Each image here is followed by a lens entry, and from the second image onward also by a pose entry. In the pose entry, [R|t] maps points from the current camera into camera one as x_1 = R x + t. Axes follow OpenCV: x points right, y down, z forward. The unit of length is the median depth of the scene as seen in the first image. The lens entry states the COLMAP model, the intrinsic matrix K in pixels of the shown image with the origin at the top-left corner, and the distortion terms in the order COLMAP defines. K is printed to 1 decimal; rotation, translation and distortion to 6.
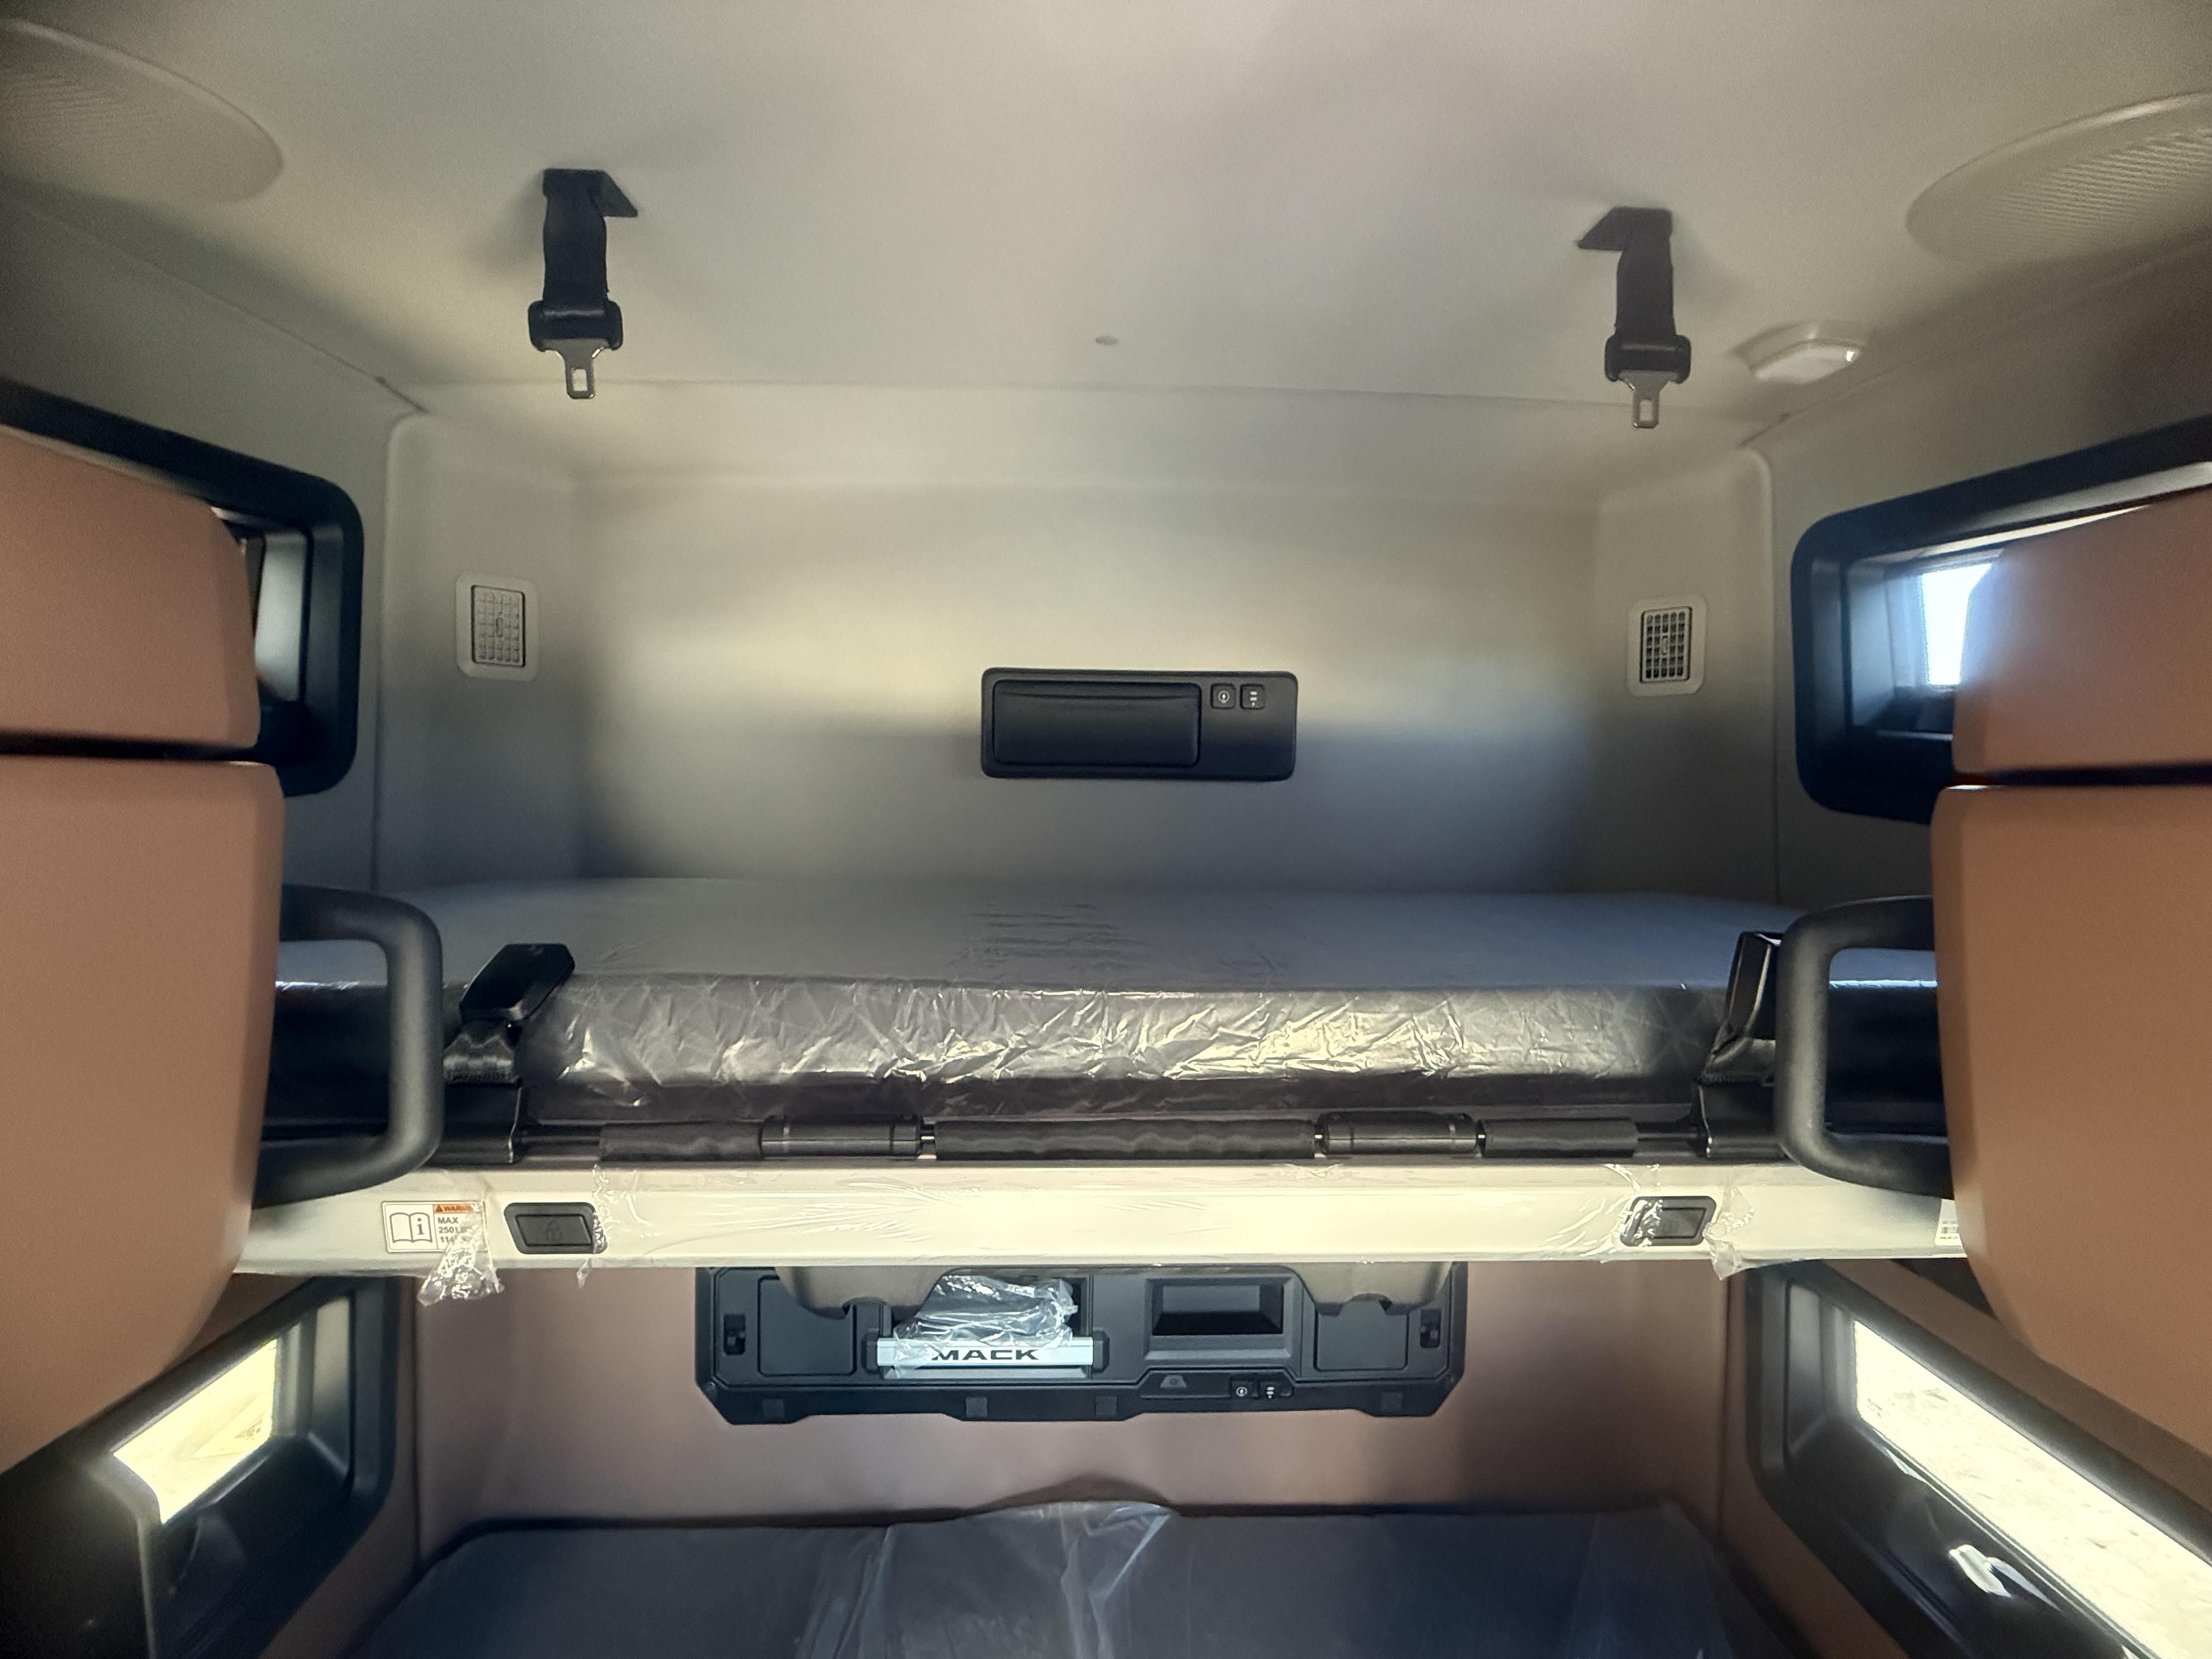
lens RADIAL K [[888.9, 0, 1103.9], [0, 888.9, 827.6], [0, 0, 1]] dist [0.004575, -0.000233]
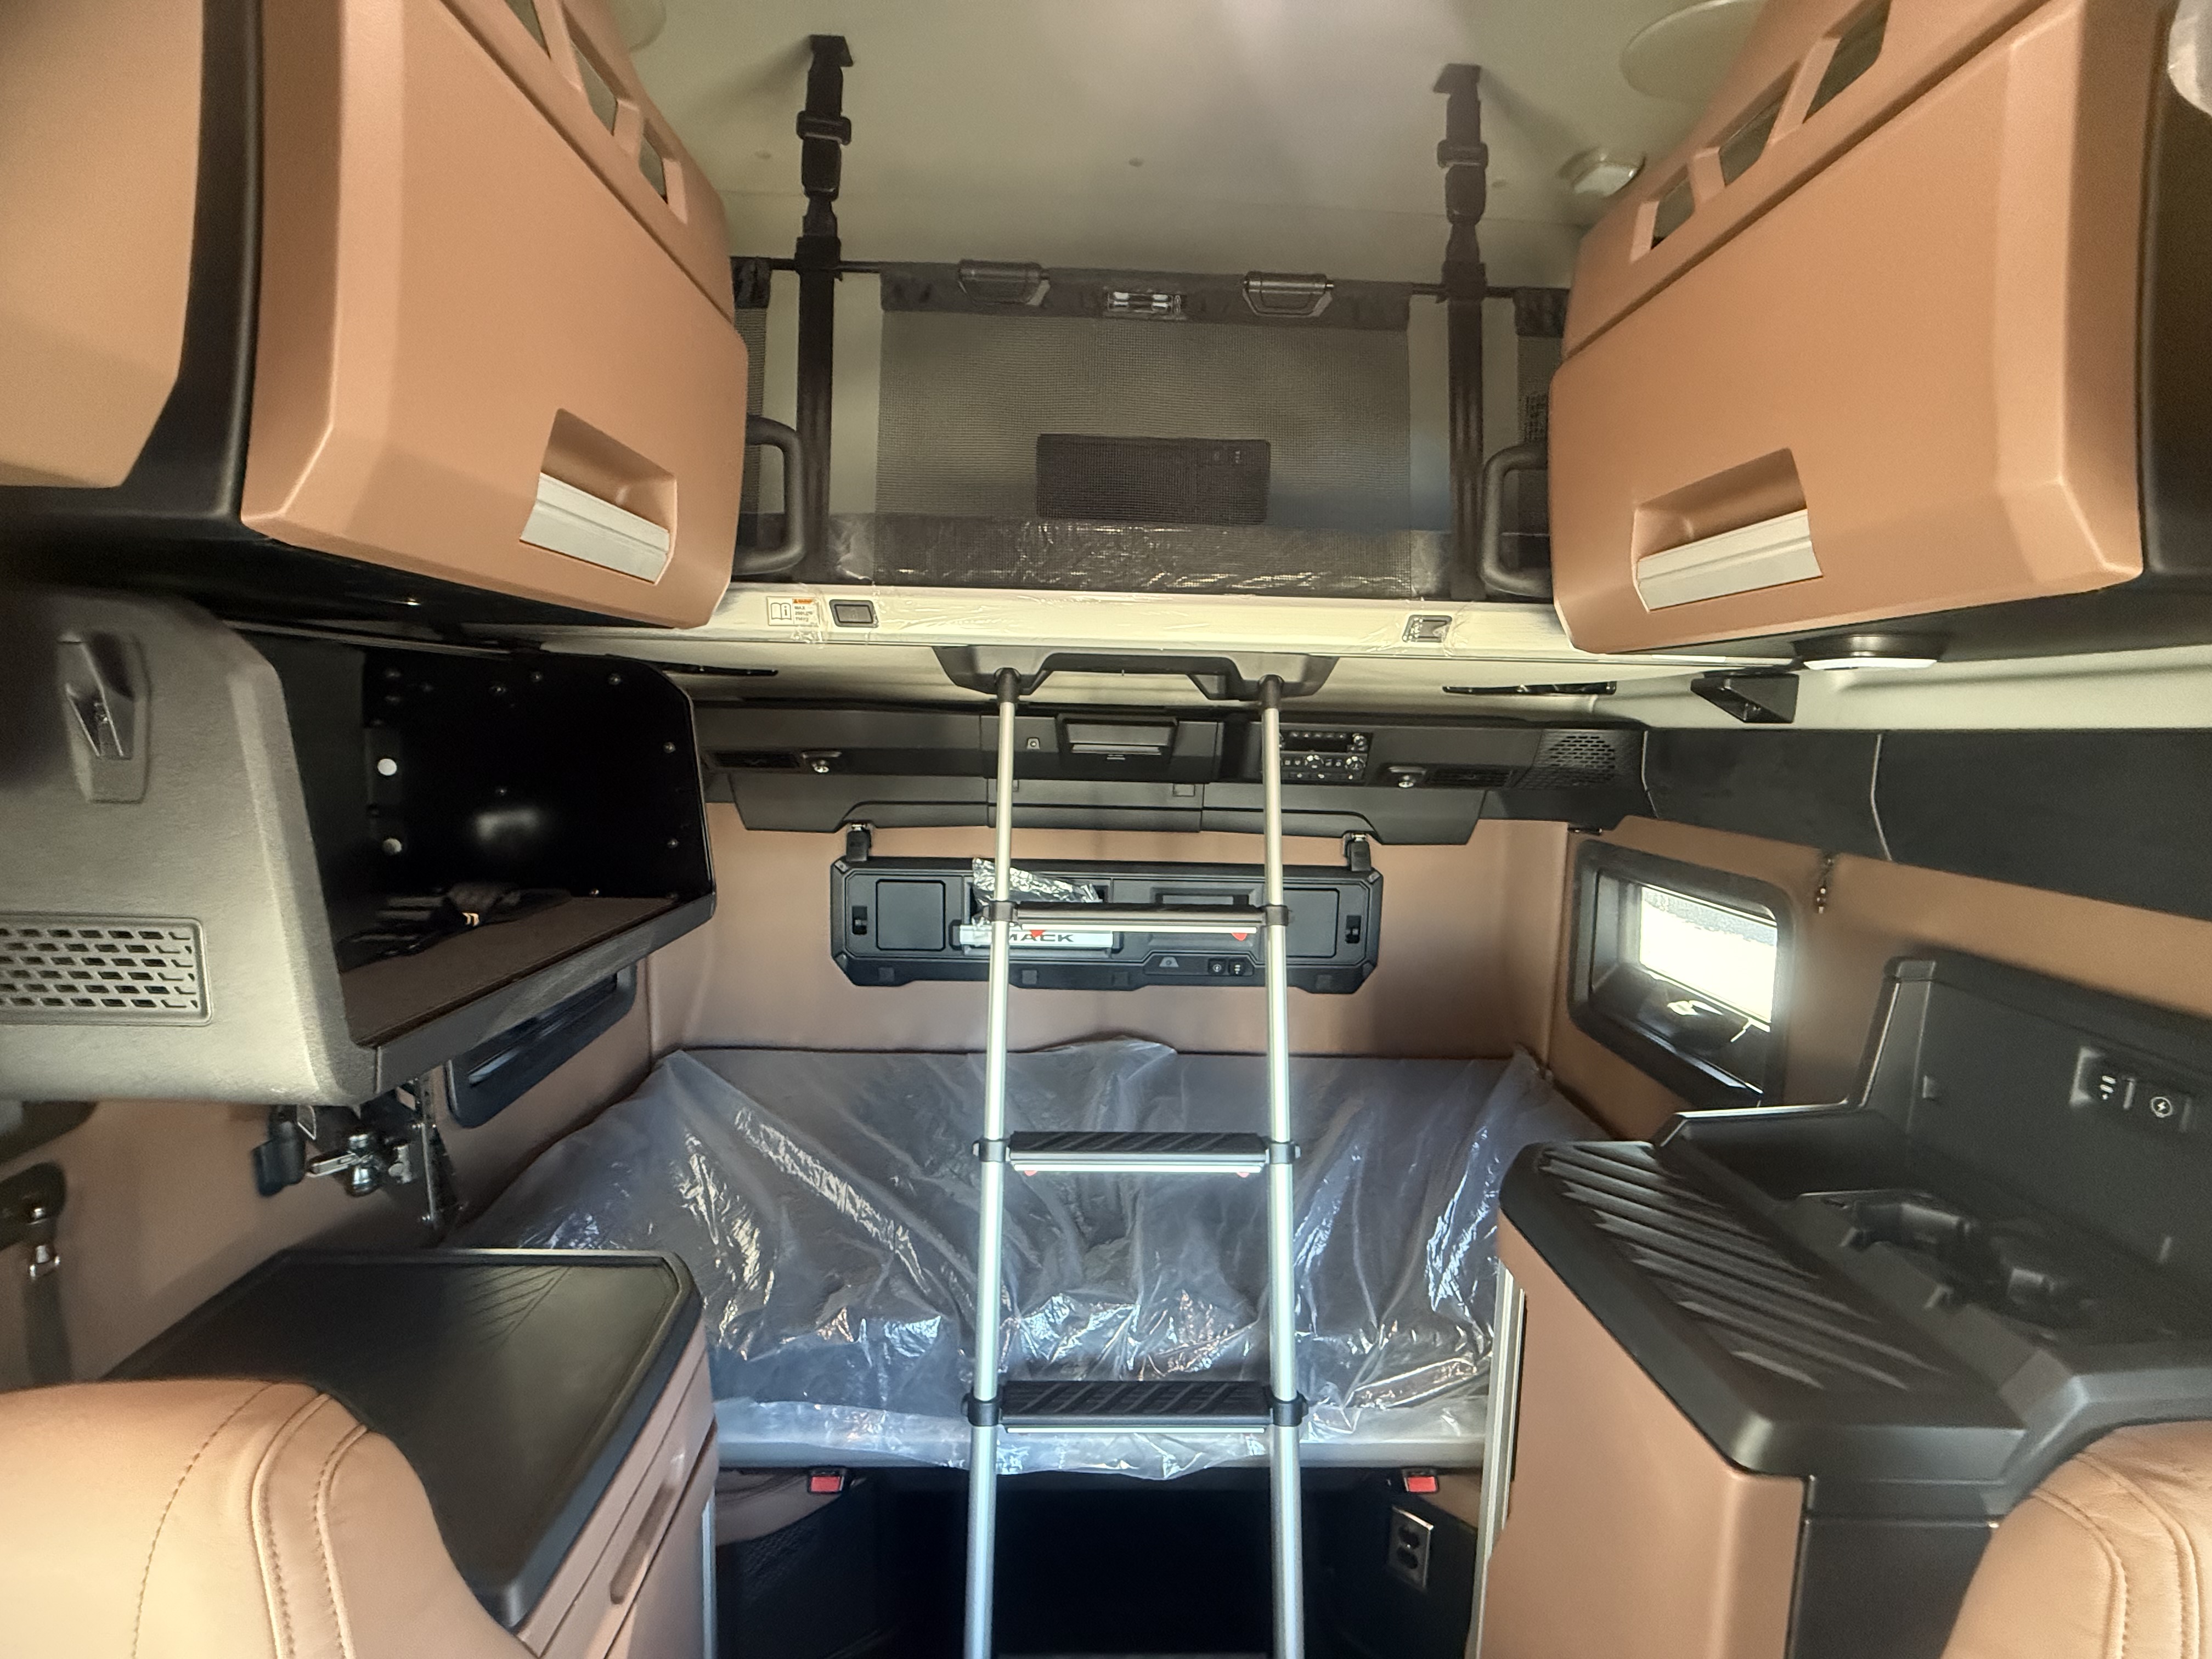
lens RADIAL K [[888.9, 0, 1104.1], [0, 888.9, 823.4], [0, 0, 1]] dist [0.004575, -0.000233]
pose [[0.999863, 0.014073, -0.008694, -0.034231], [-0.013287, 0.996324, 0.084628, 0.632026], [0.009853, -0.084500, 0.996375, -0.848131]]
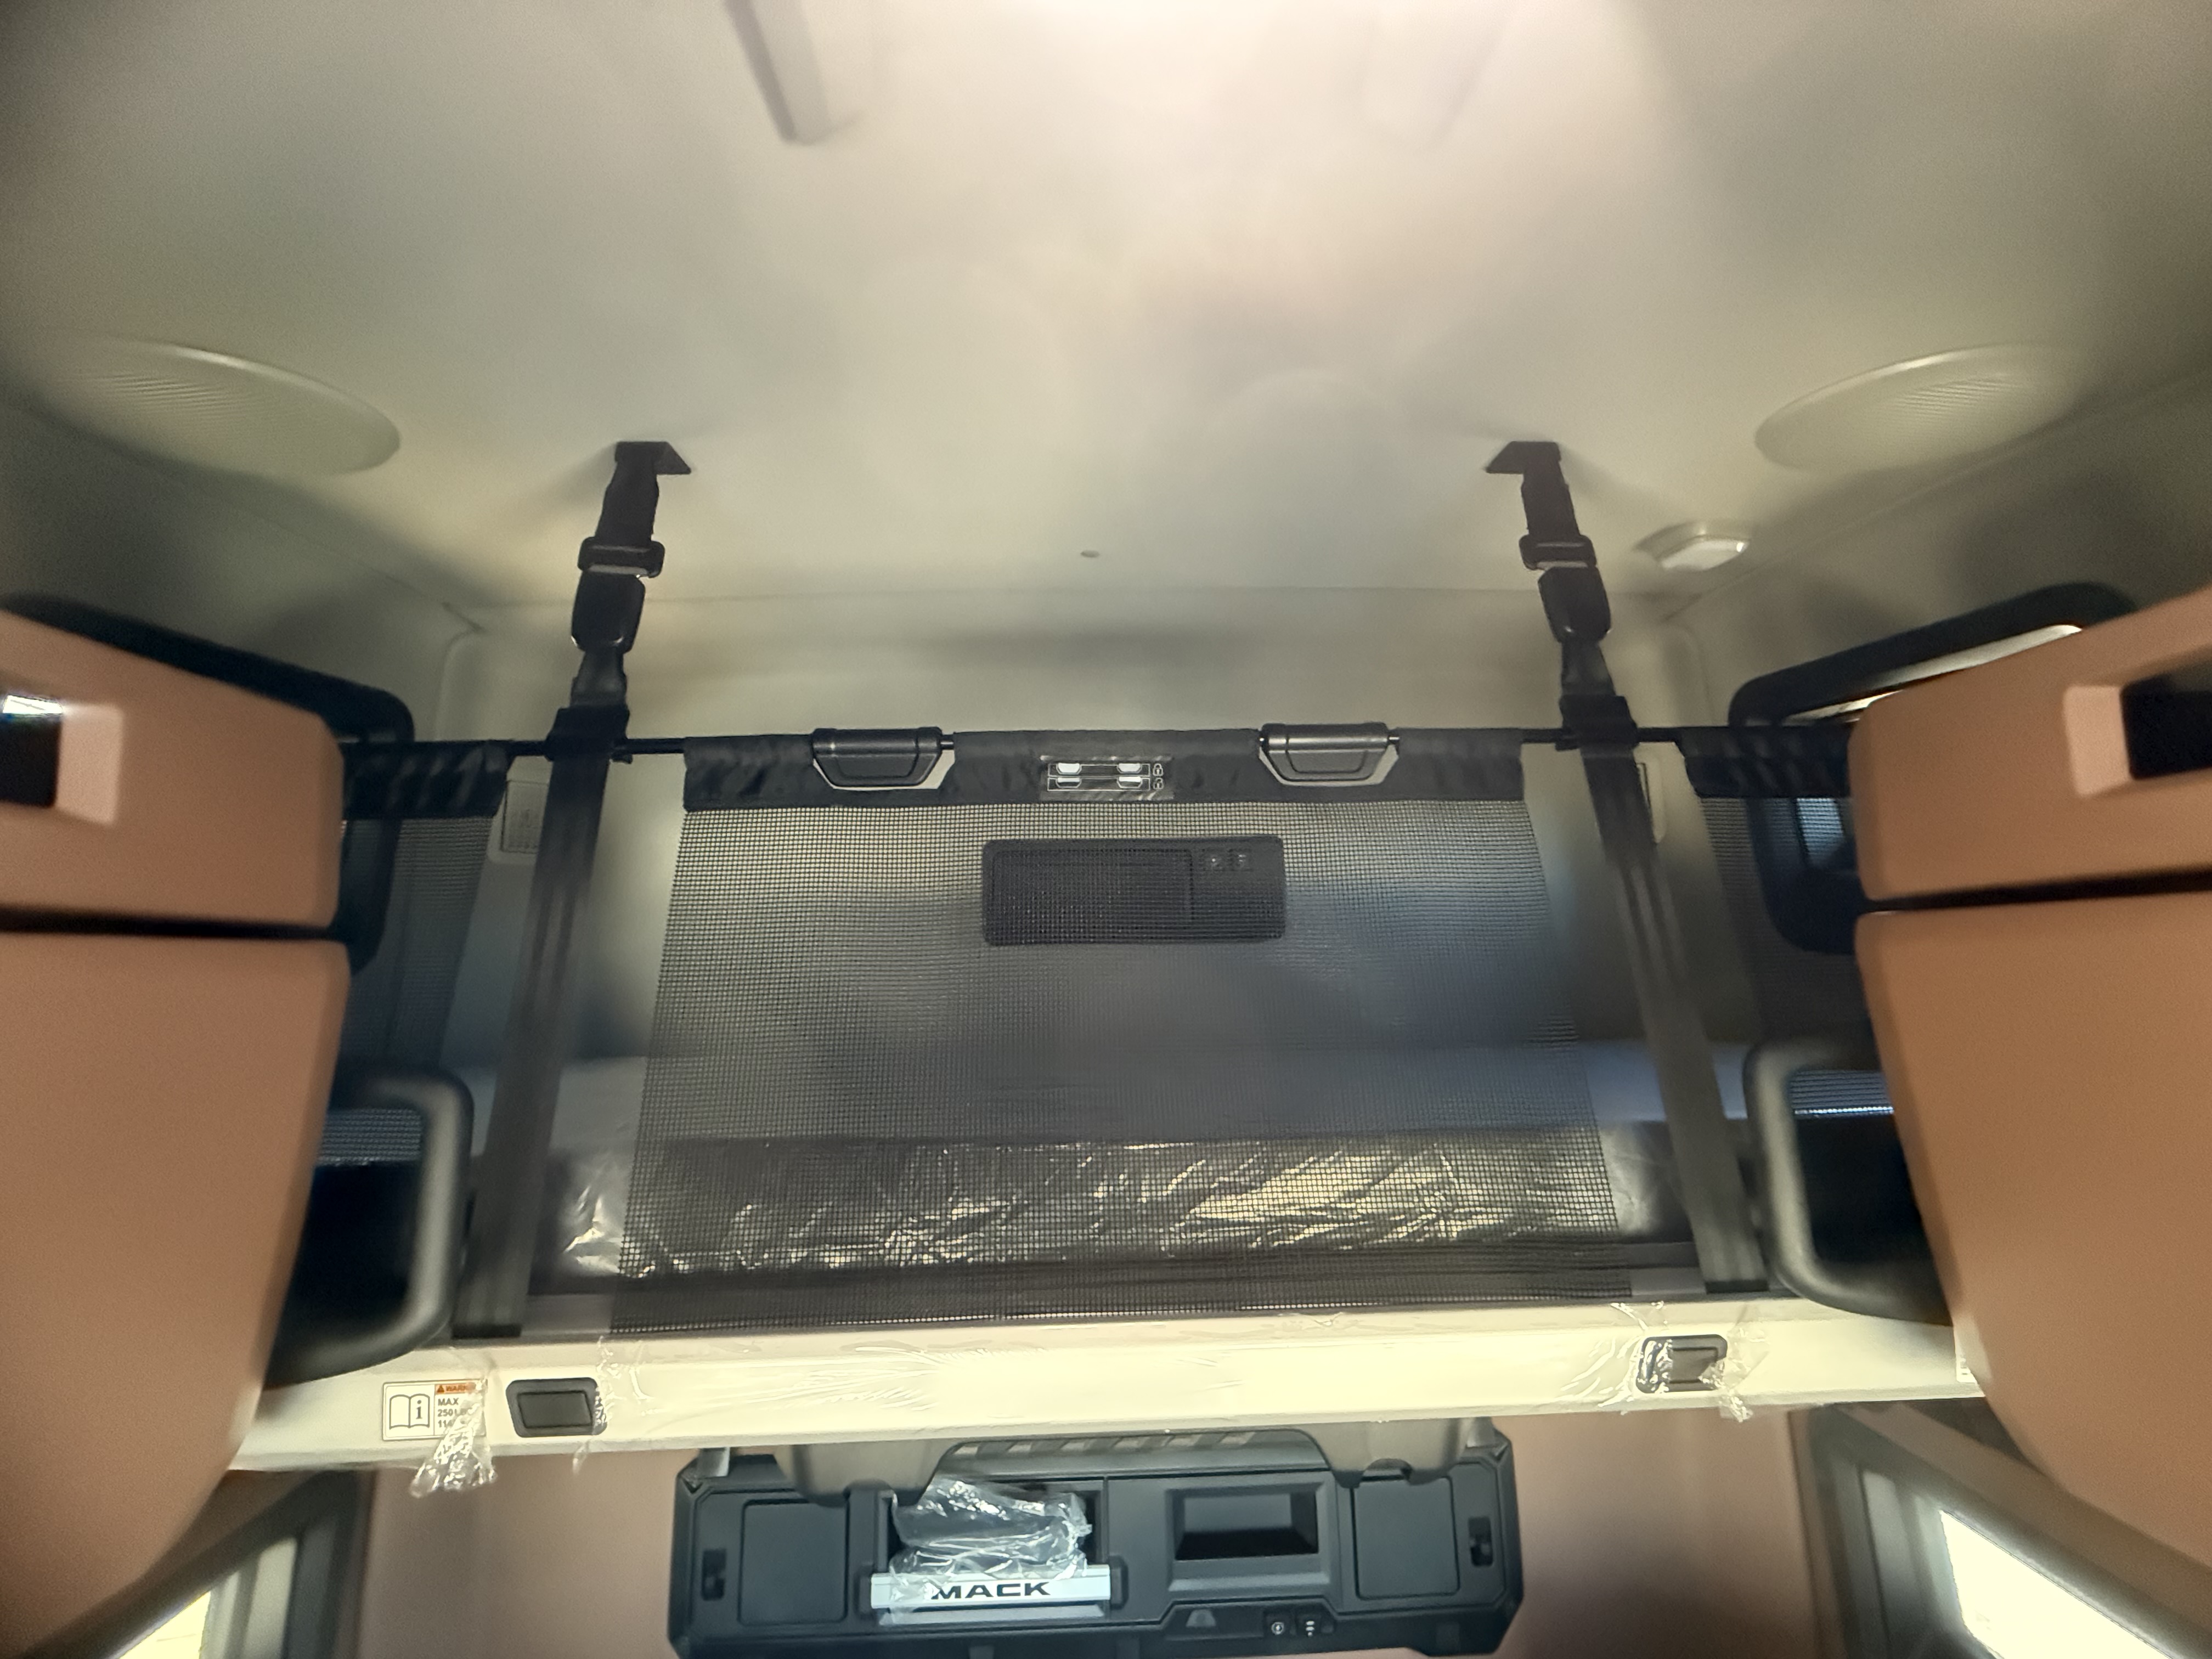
lens RADIAL K [[888.9, 0, 1103.2], [0, 888.9, 824.8], [0, 0, 1]] dist [0.004575, -0.000233]
pose [[0.999471, -0.032443, 0.002065, 0.008457], [0.032226, 0.980405, -0.194339, 0.023926], [0.004280, 0.194303, 0.980932, -0.079053]]
